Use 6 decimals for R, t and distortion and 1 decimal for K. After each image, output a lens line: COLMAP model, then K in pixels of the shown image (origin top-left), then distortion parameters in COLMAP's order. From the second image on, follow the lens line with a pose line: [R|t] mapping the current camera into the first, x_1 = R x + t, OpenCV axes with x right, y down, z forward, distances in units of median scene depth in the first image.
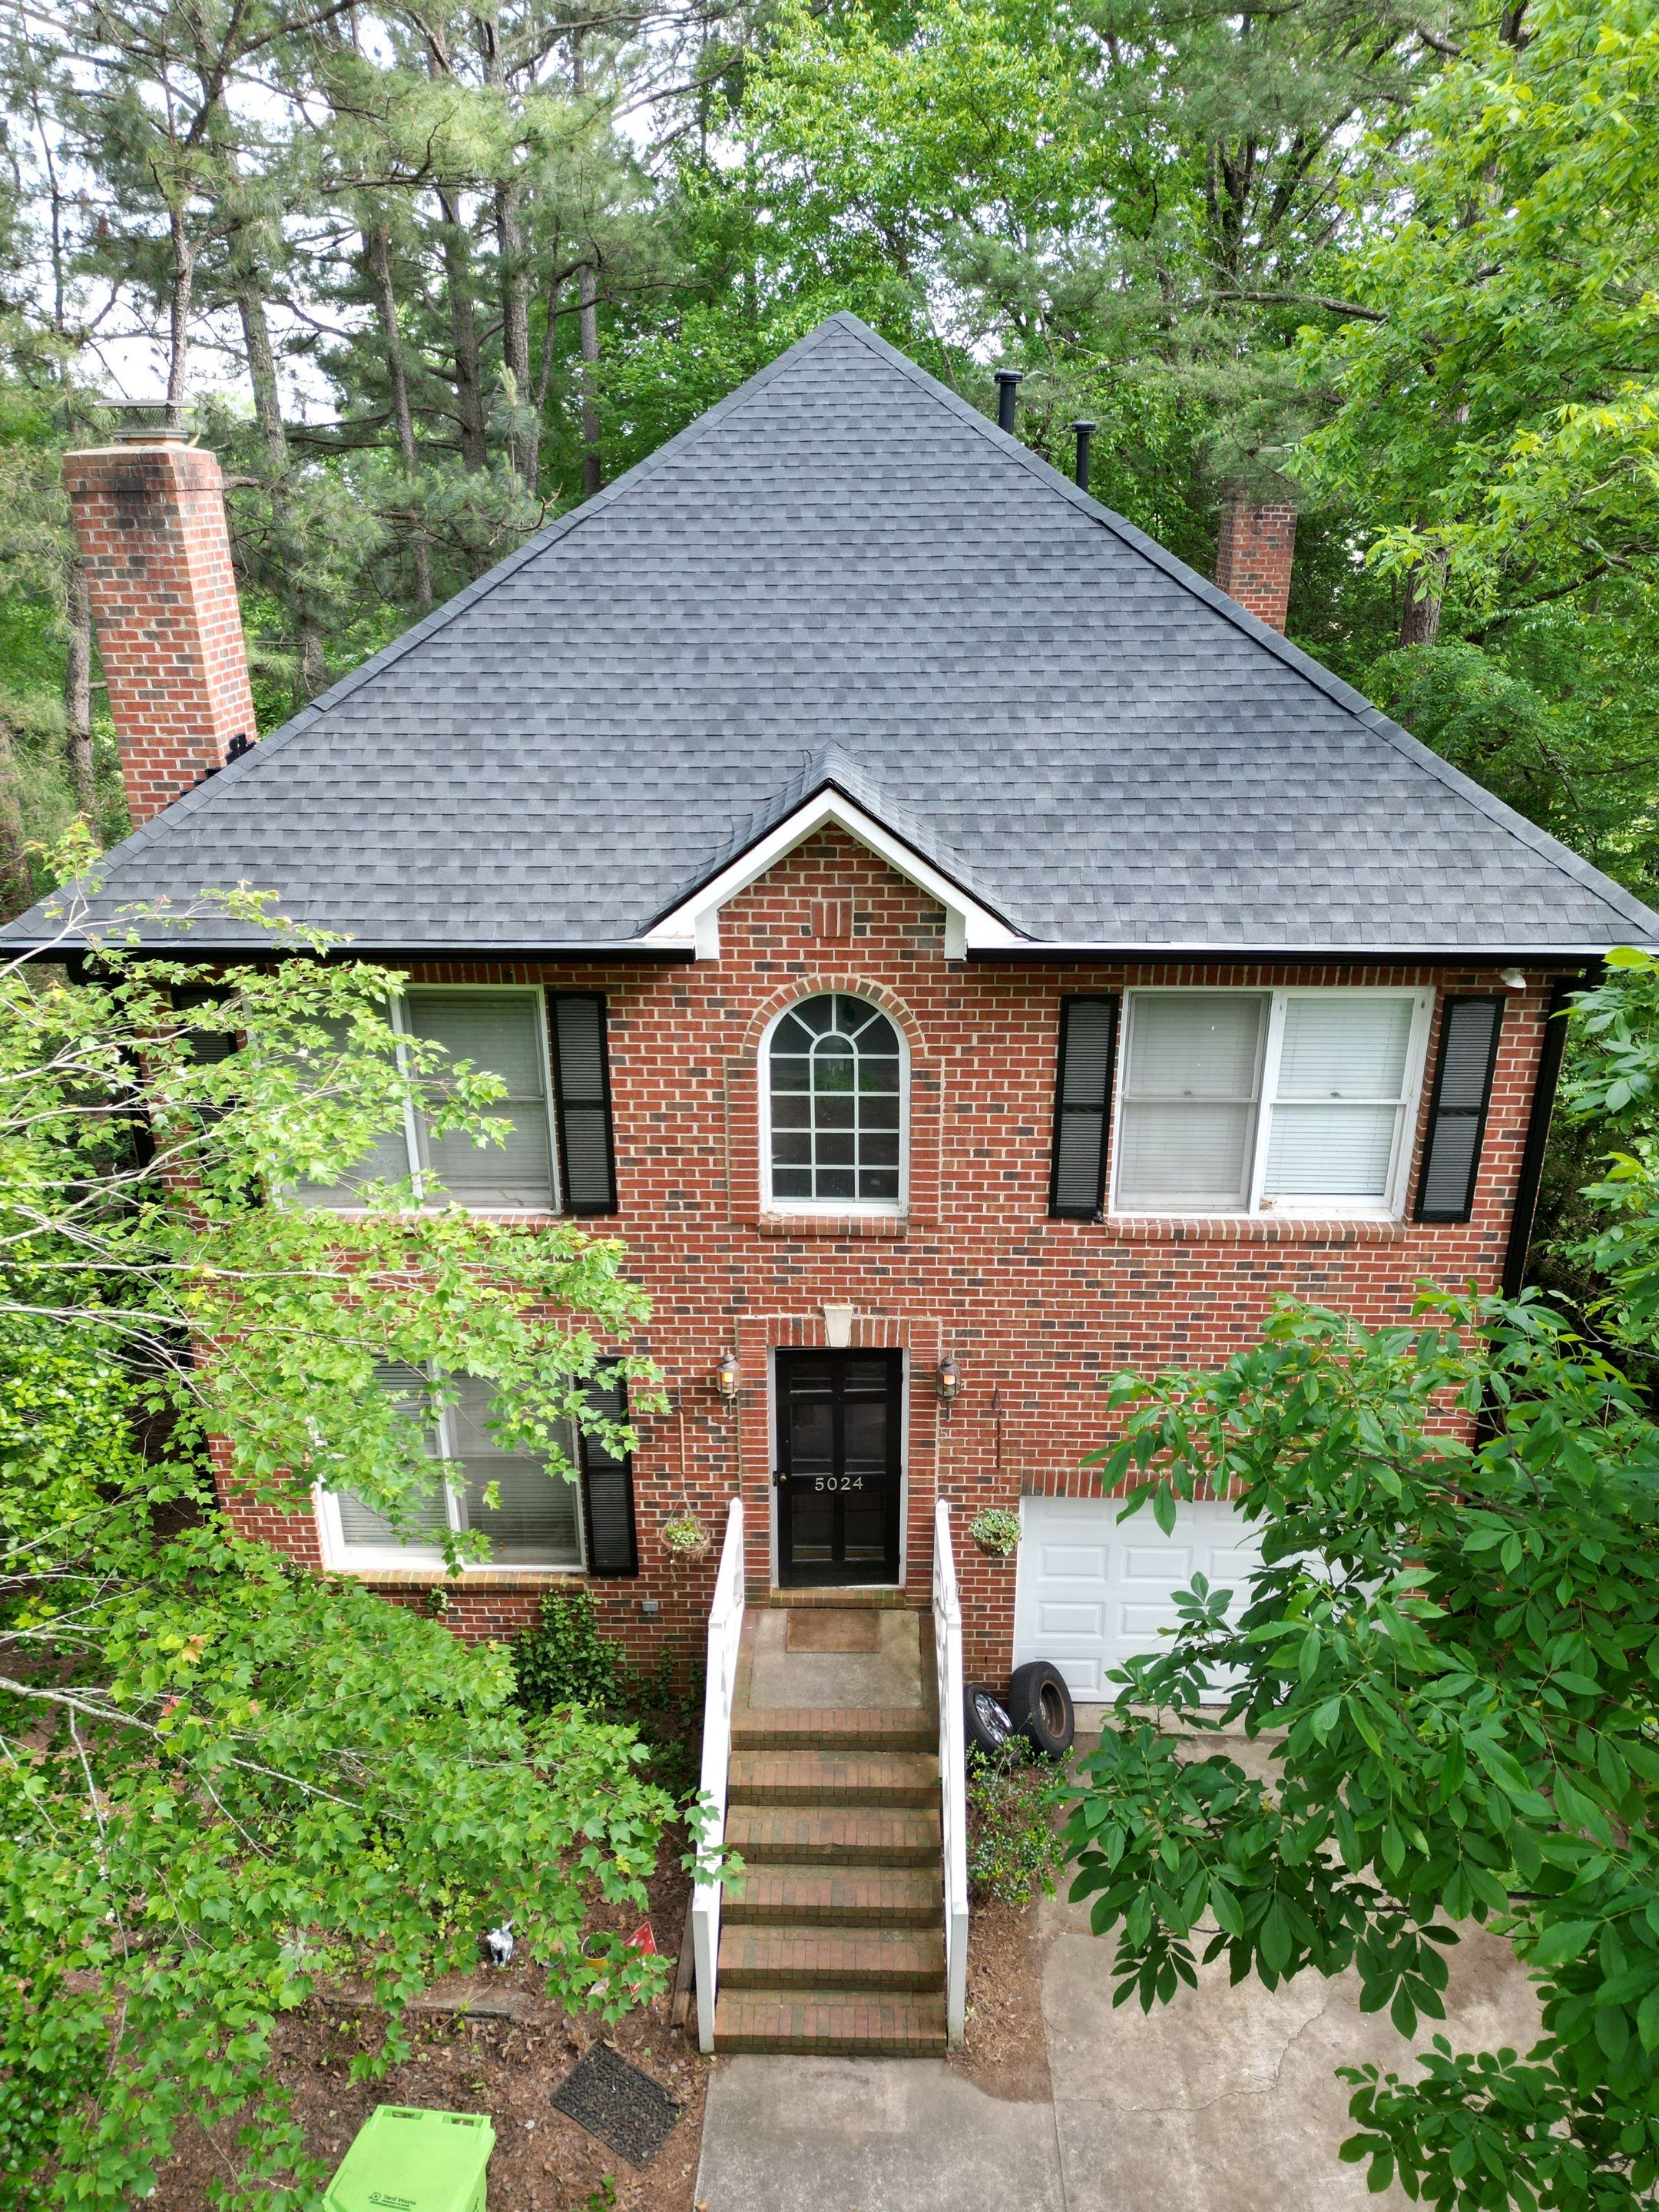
lens RADIAL K [[1621.8, 0, 829.5], [0, 1621.8, 1106.0], [0, 0, 1]] dist [0.072628, 0.000407]
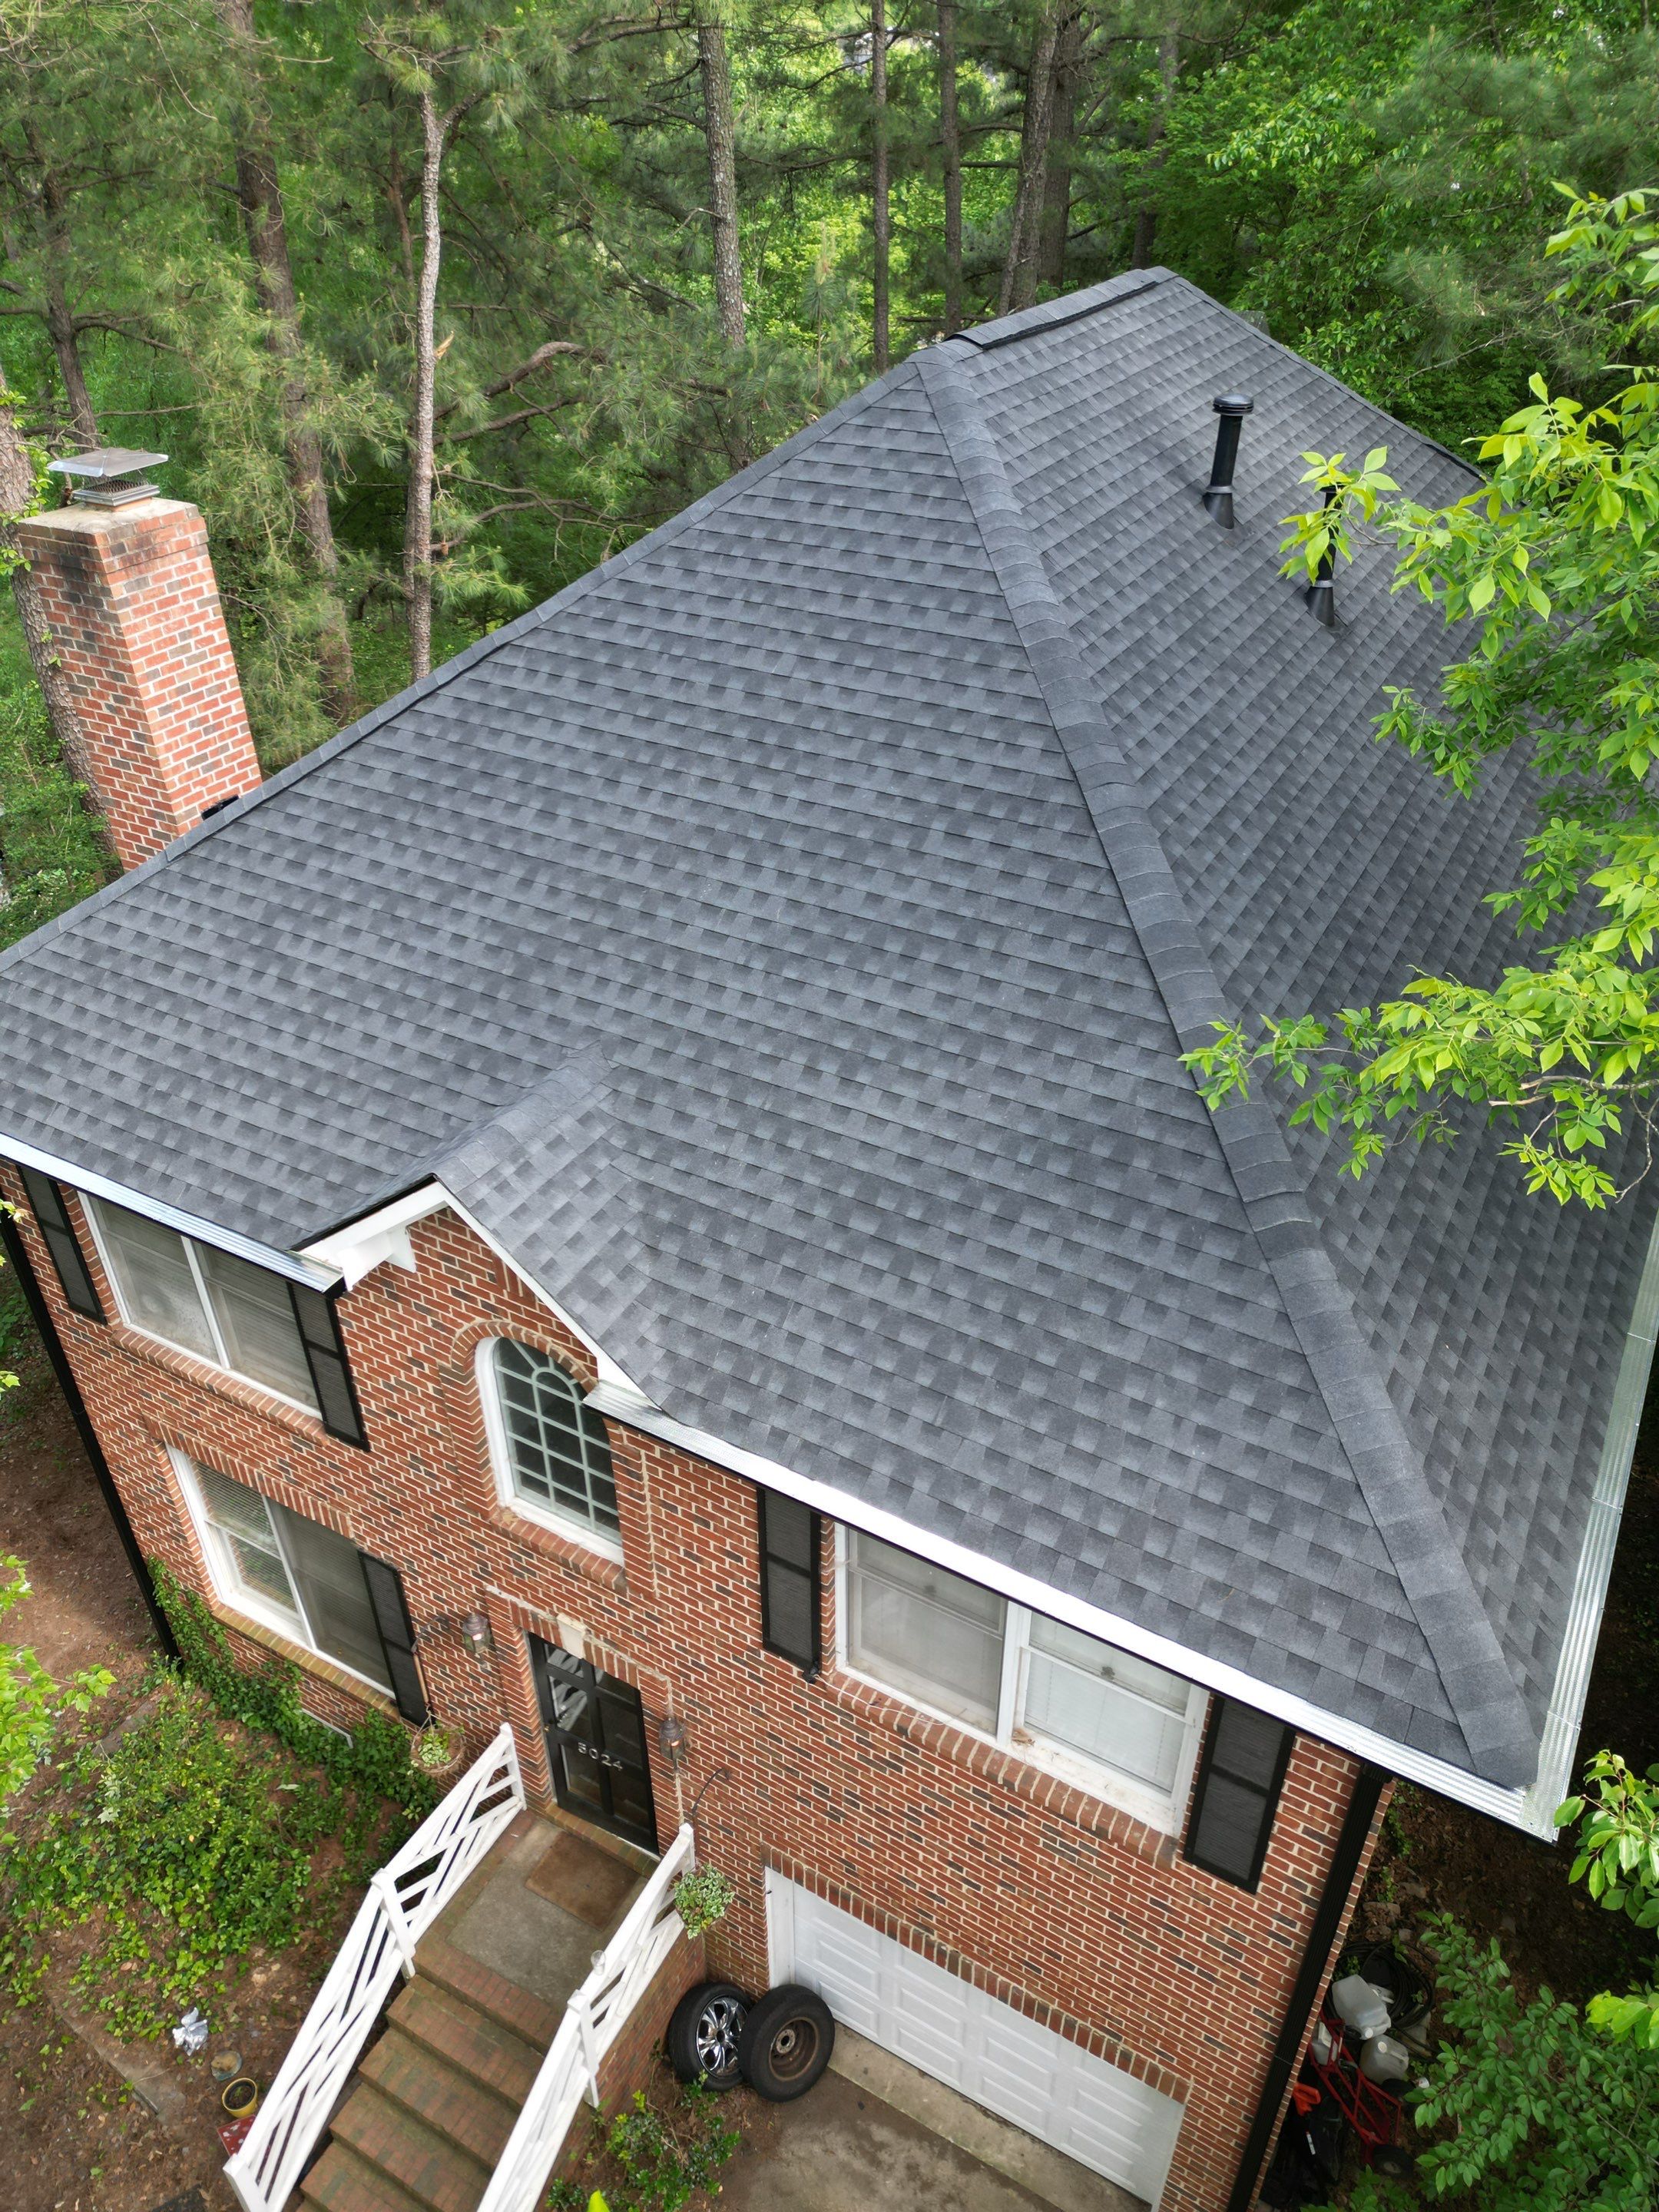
lens RADIAL K [[1621.8, 0, 829.5], [0, 1621.8, 1106.0], [0, 0, 1]] dist [0.072628, 0.000407]
pose [[0.871849, 0.275170, -0.405169, 0.412822], [-0.170799, 0.946140, 0.275041, -0.411771], [0.459029, -0.170591, 0.871889, 0.326459]]
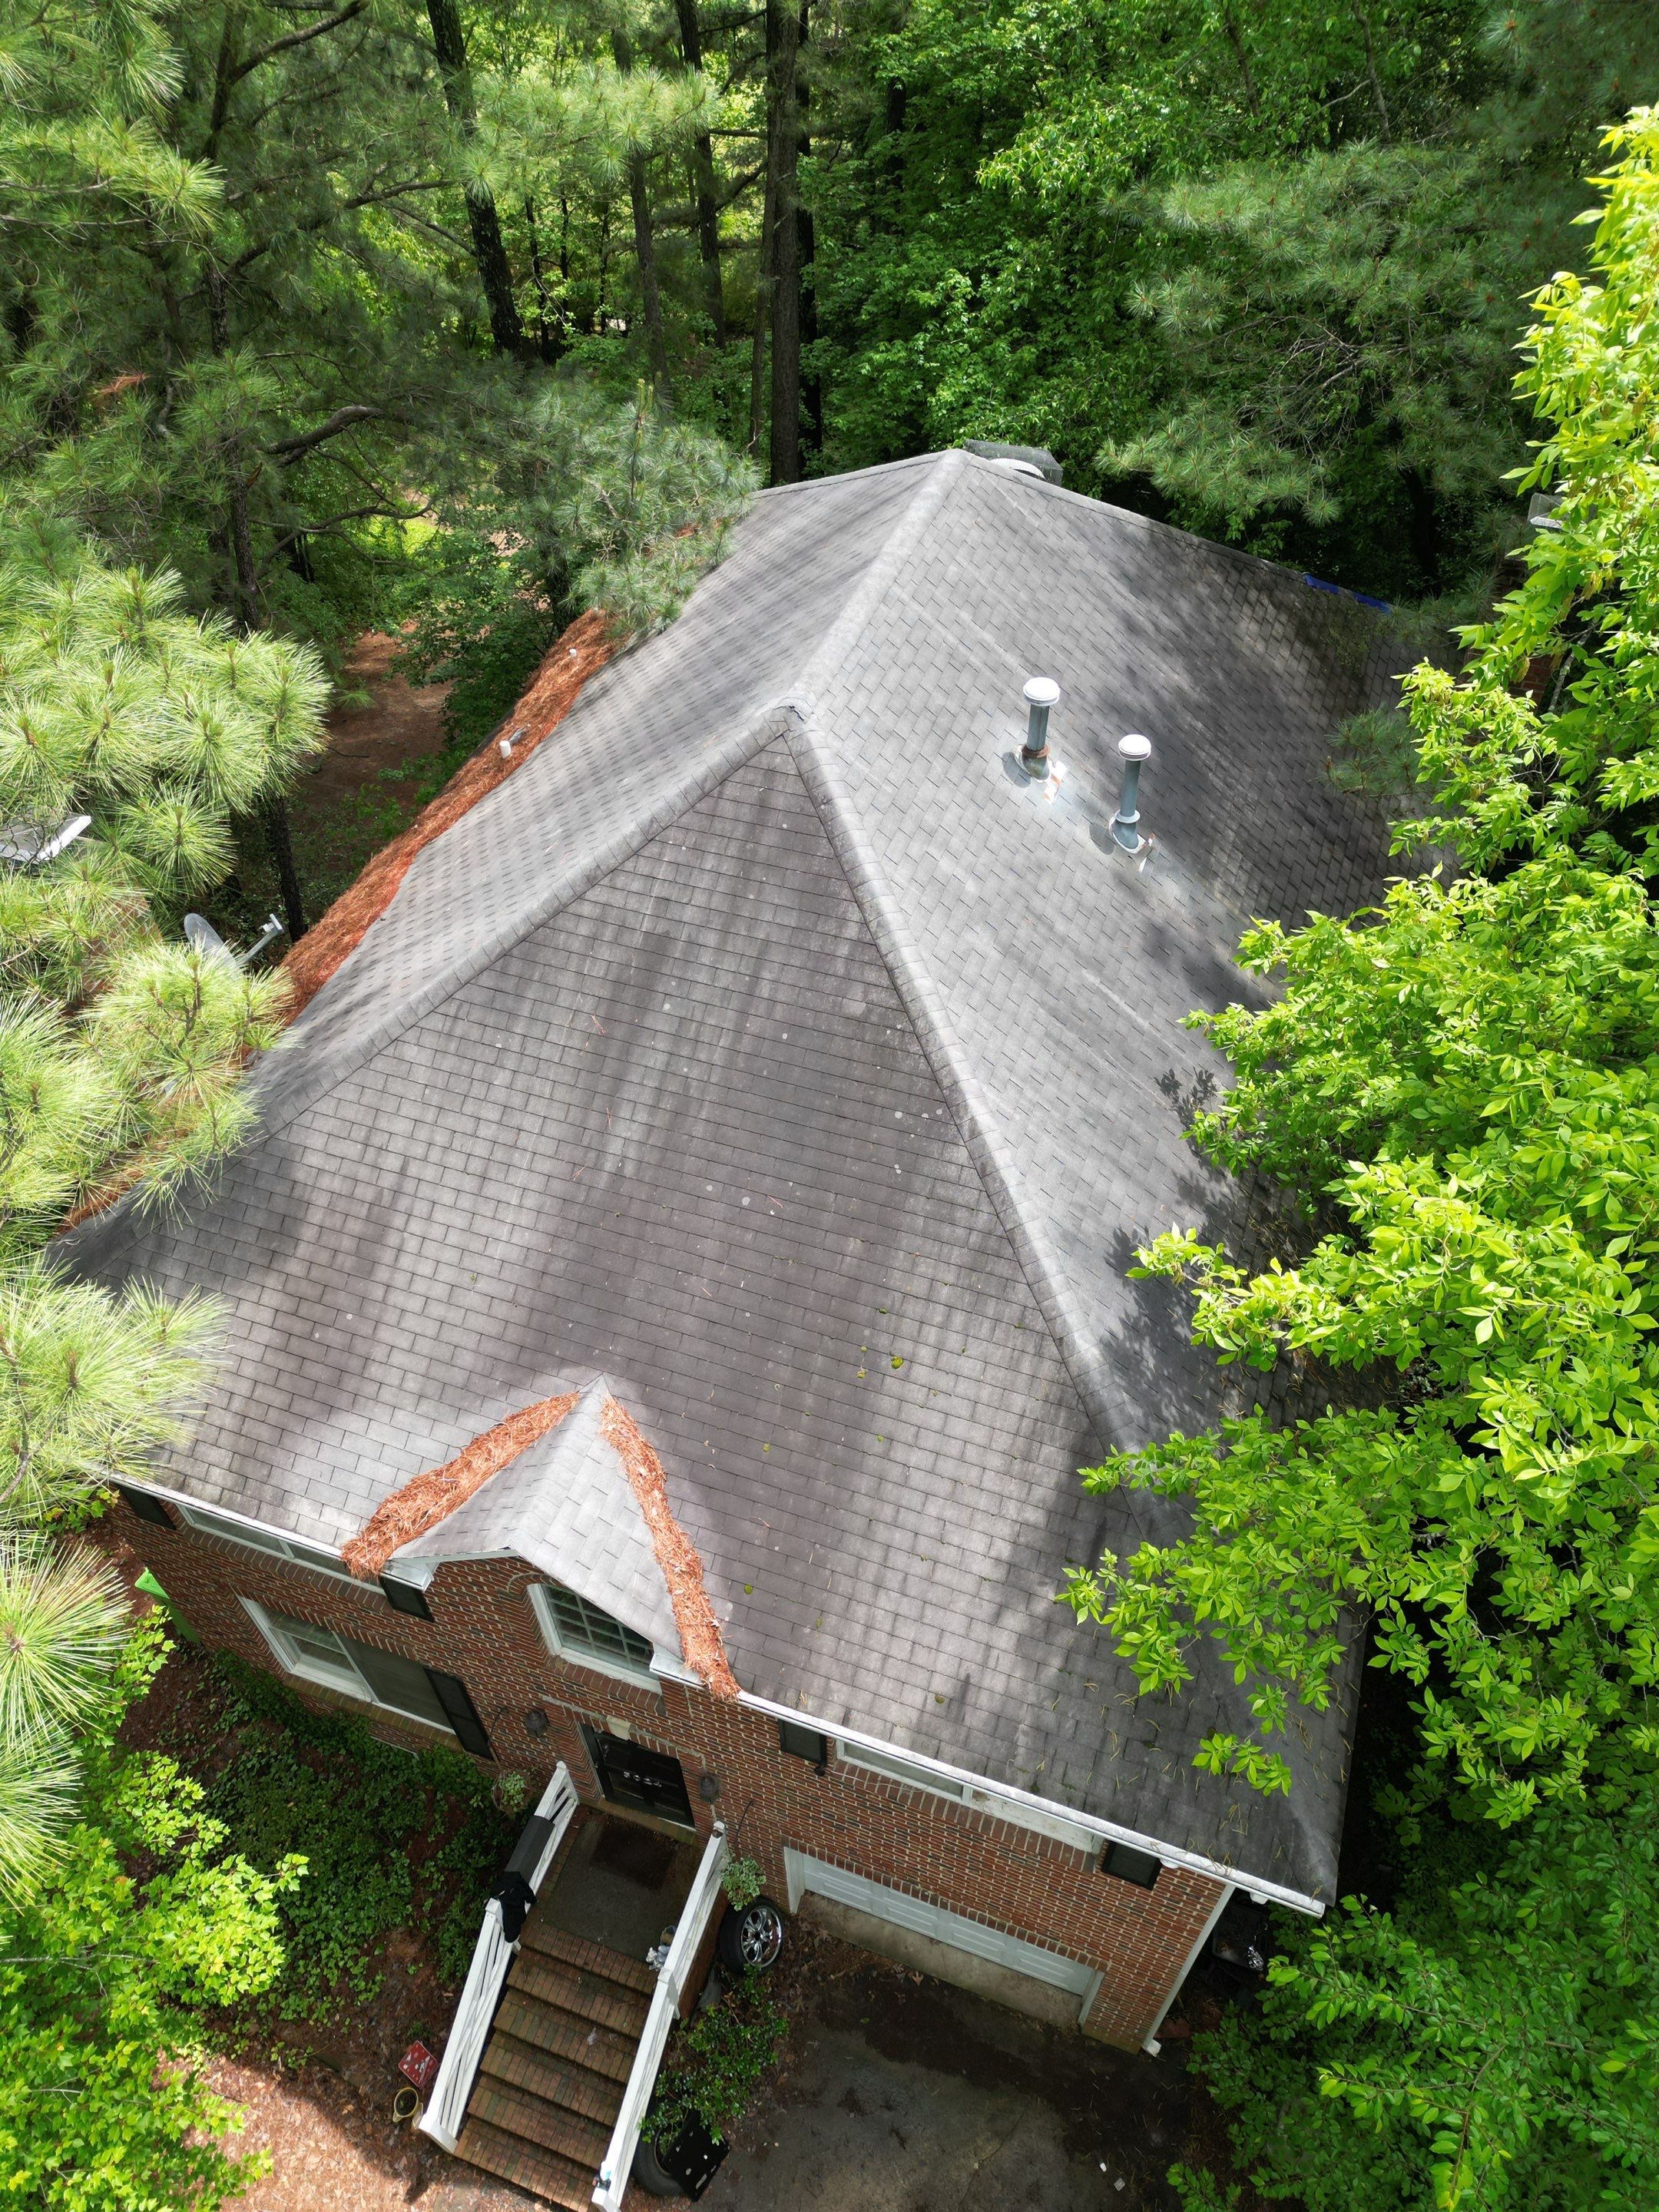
lens RADIAL K [[1621.8, 0, 829.5], [0, 1621.8, 1106.0], [0, 0, 1]] dist [0.072628, 0.000407]
pose [[0.943479, 0.223930, -0.244342, 0.332675], [-0.092674, 0.886064, 0.454205, -0.800273], [0.318213, -0.405888, 0.856735, 0.223440]]
